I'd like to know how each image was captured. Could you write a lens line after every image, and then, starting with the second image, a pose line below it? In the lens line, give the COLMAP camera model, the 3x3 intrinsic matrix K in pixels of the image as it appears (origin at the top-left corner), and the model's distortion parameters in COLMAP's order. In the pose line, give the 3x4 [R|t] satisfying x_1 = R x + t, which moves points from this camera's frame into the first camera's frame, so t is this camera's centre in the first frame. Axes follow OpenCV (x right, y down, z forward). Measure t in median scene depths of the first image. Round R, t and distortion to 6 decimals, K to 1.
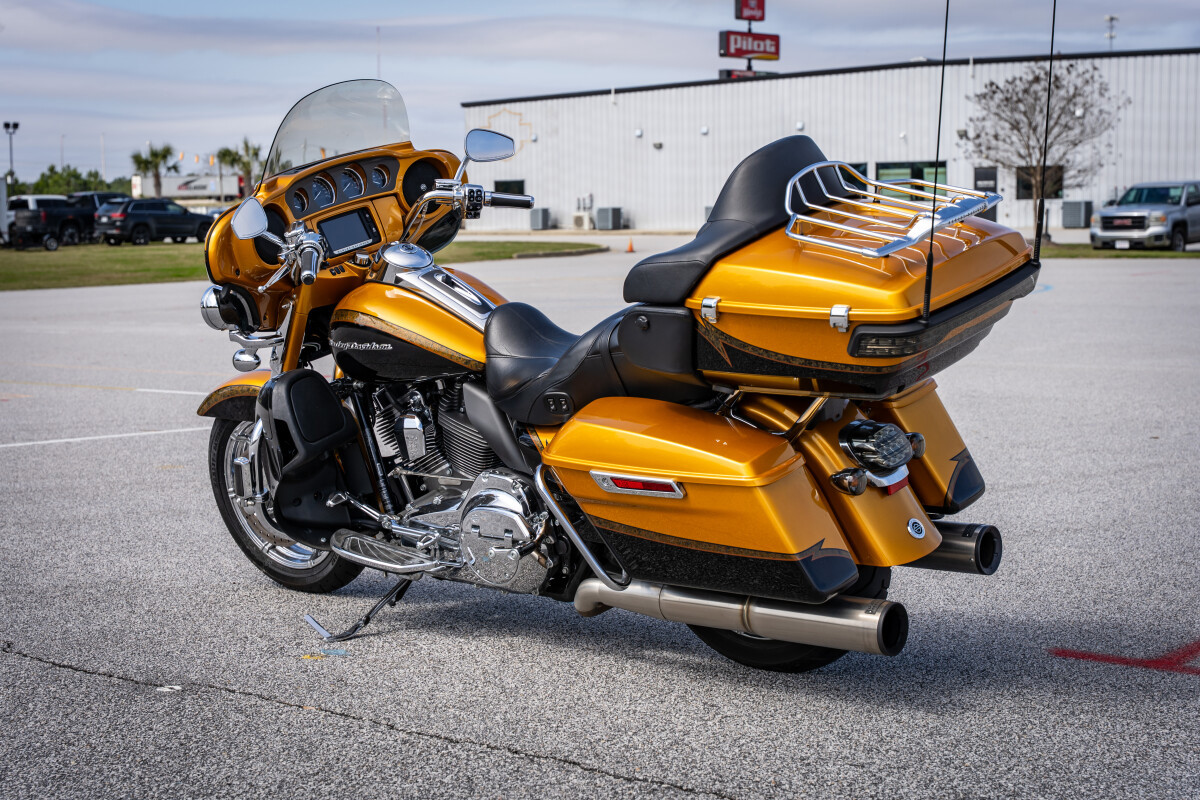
lens RADIAL K [[1973.3, 0, 601.0], [0, 1973.3, 402.6], [0, 0, 1]] dist [0.011075, 0.000000]
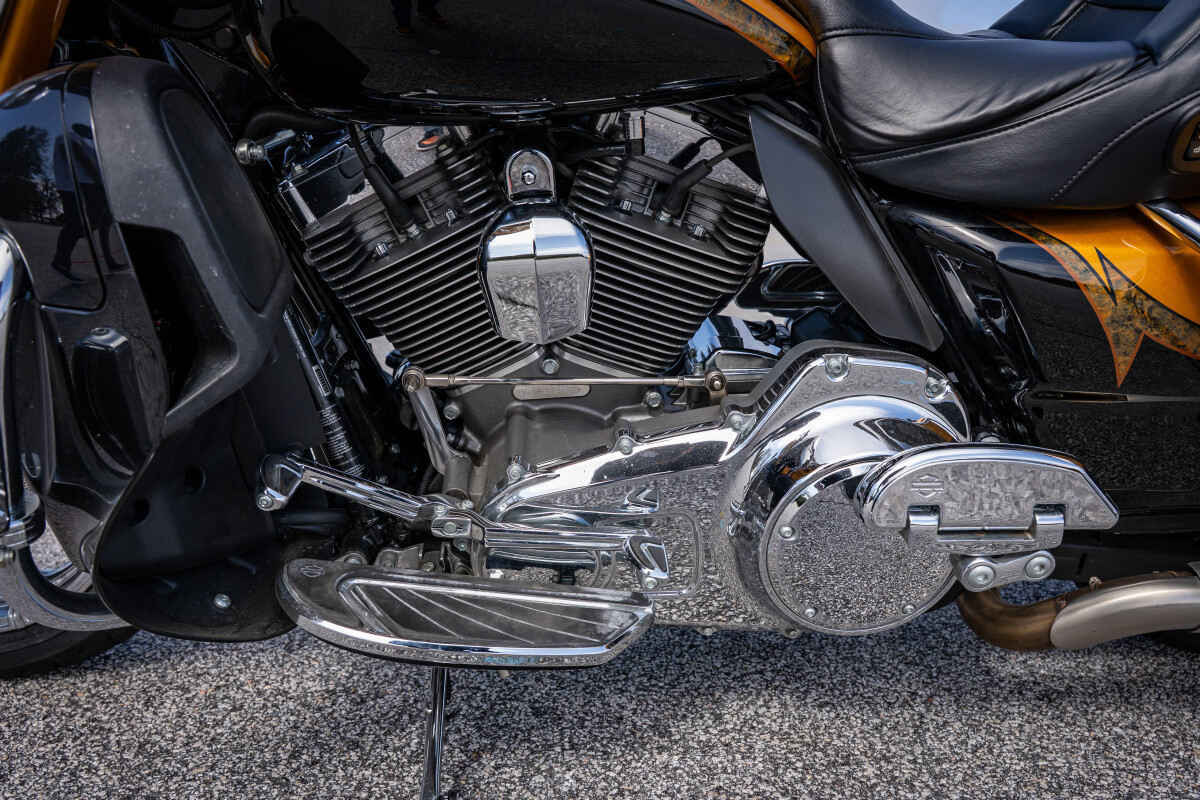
lens RADIAL K [[916.6, 0, 599.5], [0, 916.6, 401.2], [0, 0, 1]] dist [0.000431, -0.007025]
pose [[0.739217, -0.121444, 0.662428, -0.197107], [0.053267, 0.991069, 0.122252, 0.019329], [-0.671358, -0.055086, 0.739083, 0.853079]]
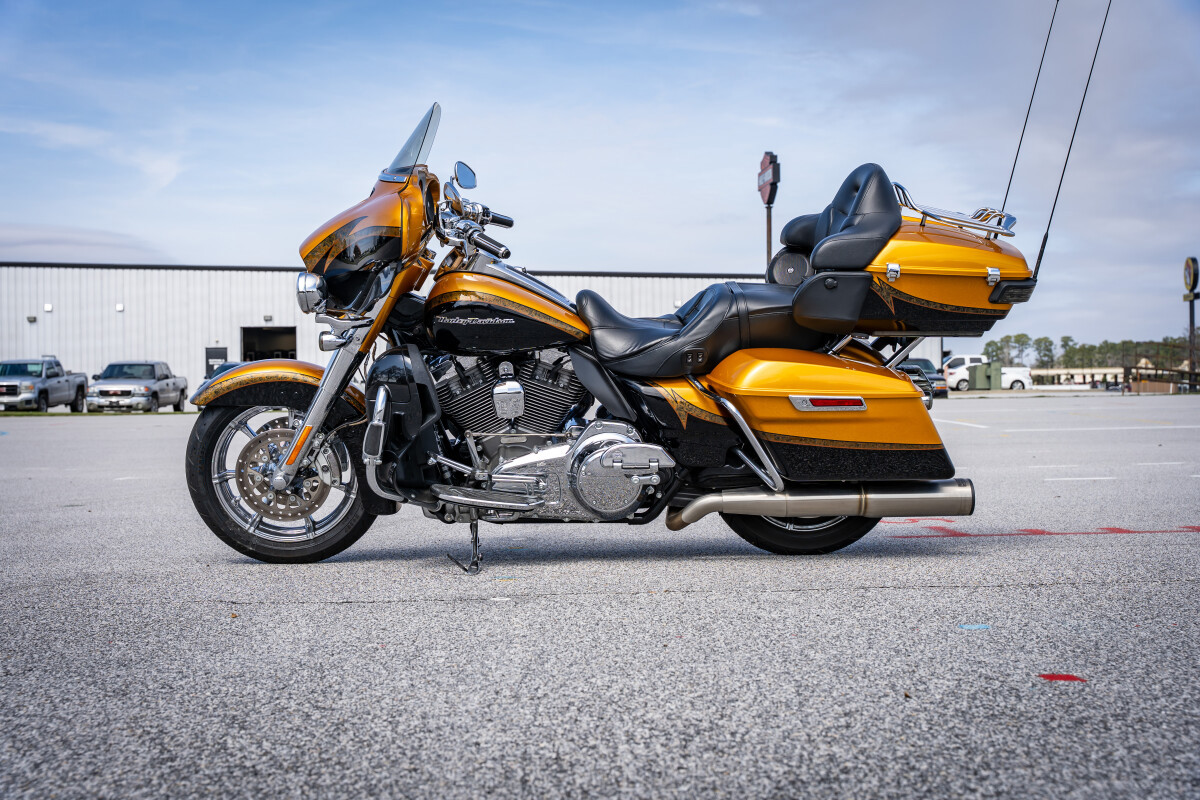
lens RADIAL K [[1486.9, 0, 597.9], [0, 1486.9, 397.2], [0, 0, 1]] dist [0.004908, 0.000000]
pose [[0.750646, 0.001286, 0.660703, -0.639768], [0.064942, 0.995012, -0.075719, 0.086242], [-0.657505, 0.099746, 0.746819, 0.285488]]
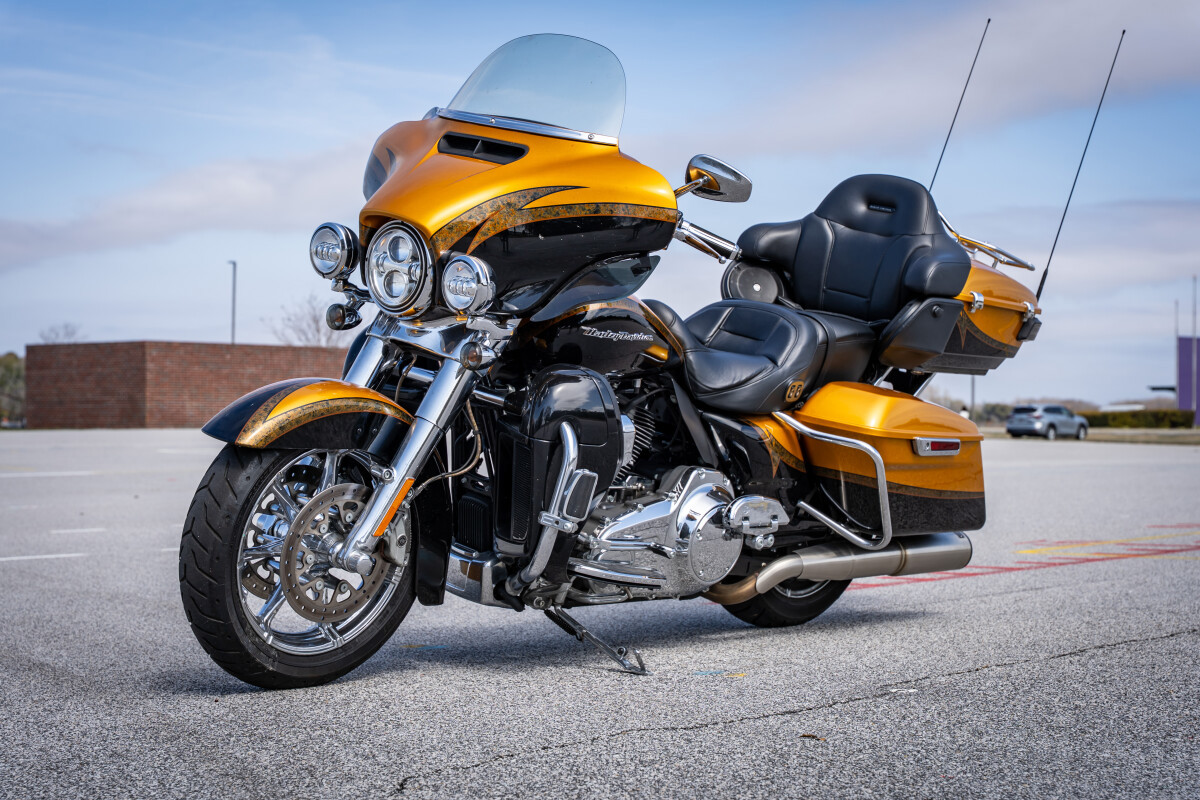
lens RADIAL K [[1973.3, 0, 600.9], [0, 1973.3, 403.4], [0, 0, 1]] dist [0.011075, 0.000000]
pose [[0.060057, 0.020345, 0.997988, -0.978175], [0.092909, 0.995338, -0.025882, 0.022719], [-0.993862, 0.094277, 0.057887, 0.937181]]
